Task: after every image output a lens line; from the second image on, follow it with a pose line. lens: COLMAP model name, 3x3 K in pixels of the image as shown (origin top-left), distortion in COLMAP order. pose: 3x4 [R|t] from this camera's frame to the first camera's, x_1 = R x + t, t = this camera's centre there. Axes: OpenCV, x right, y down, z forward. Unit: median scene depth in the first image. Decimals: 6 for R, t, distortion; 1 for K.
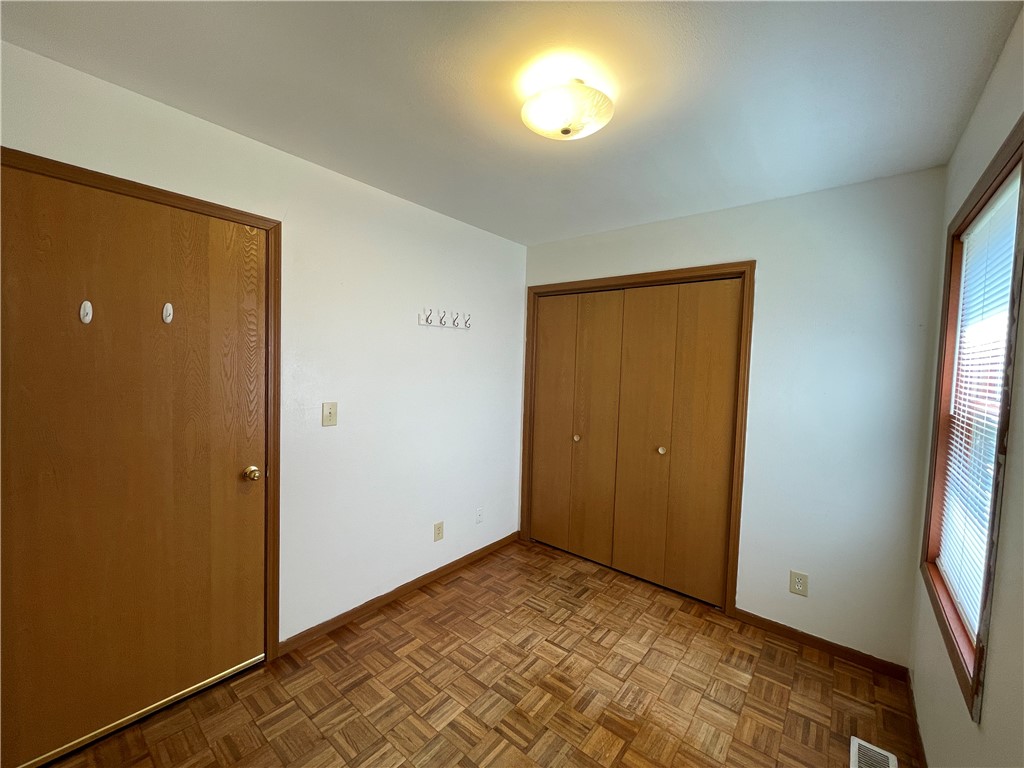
lens RADIAL K [[416.0, 0, 513.1], [0, 416.0, 382.9], [0, 0, 1]] dist [-0.000657, -0.000691]
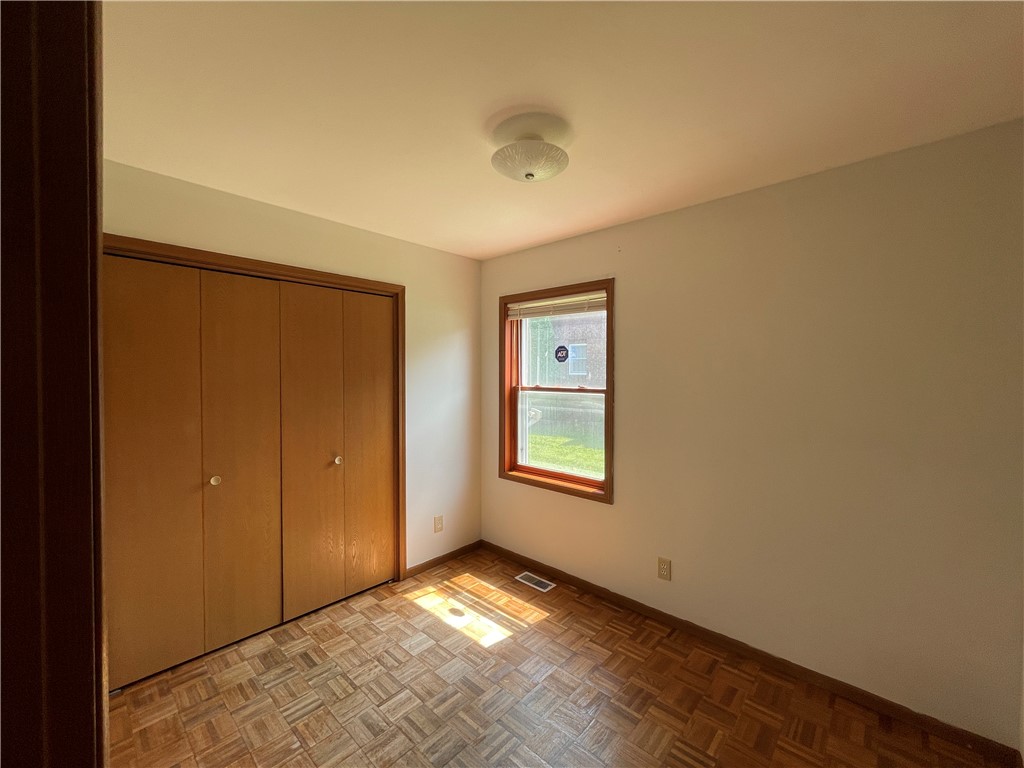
lens RADIAL K [[416.0, 0, 513.4], [0, 416.0, 375.4], [0, 0, 1]] dist [-0.000657, -0.000691]
pose [[0.062325, -0.033319, 0.997500, -0.775131], [0.048318, 0.998371, 0.030329, -0.056656], [-0.996886, 0.046307, 0.063833, 0.709273]]
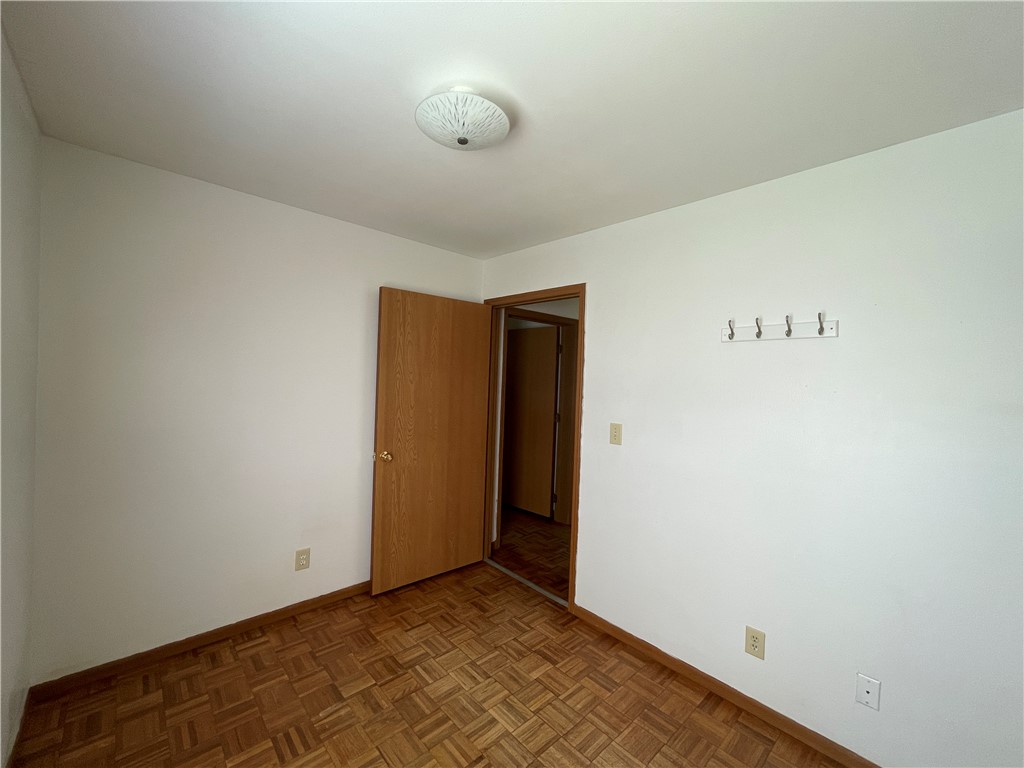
lens RADIAL K [[416.0, 0, 516.1], [0, 416.0, 388.1], [0, 0, 1]] dist [-0.000657, -0.000691]
pose [[-0.129781, -0.015459, -0.991422, 0.755485], [-0.094276, 0.995541, -0.003182, -0.021143], [0.987051, 0.093055, -0.130660, 0.927108]]
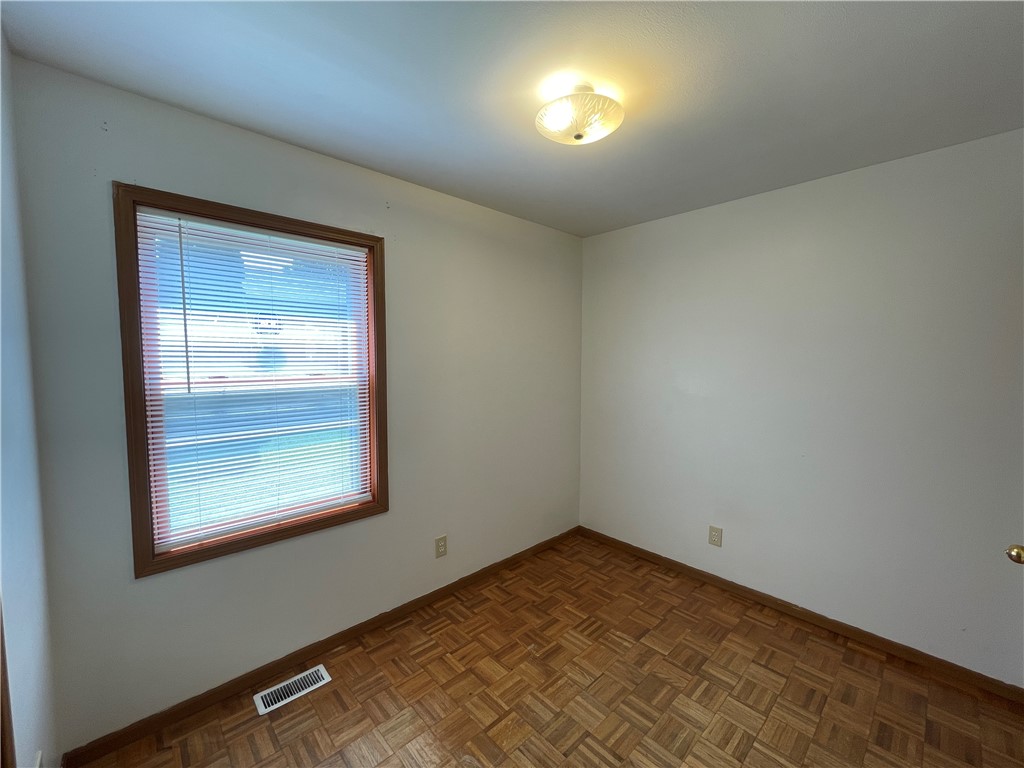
lens RADIAL K [[416.0, 0, 505.1], [0, 416.0, 388.8], [0, 0, 1]] dist [-0.000657, -0.000691]
pose [[-0.988603, -0.041945, 0.144586, 0.093013], [-0.022624, 0.990889, 0.132766, -0.076378], [-0.148837, 0.127981, -0.980545, 1.508187]]
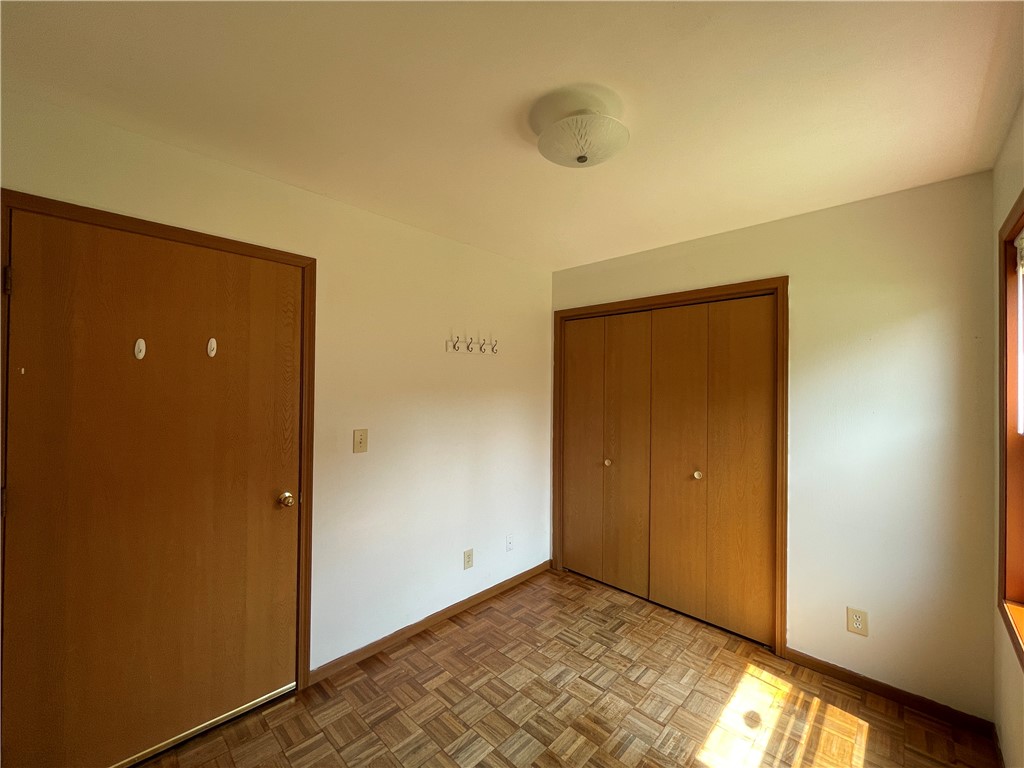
lens RADIAL K [[416.0, 0, 513.4], [0, 416.0, 382.9], [0, 0, 1]] dist [-0.000657, -0.000691]
pose [[0.996731, -0.022462, -0.077604, 0.018820], [0.017834, 0.998050, -0.059818, 0.000579], [0.078796, 0.058238, 0.995188, 0.001318]]
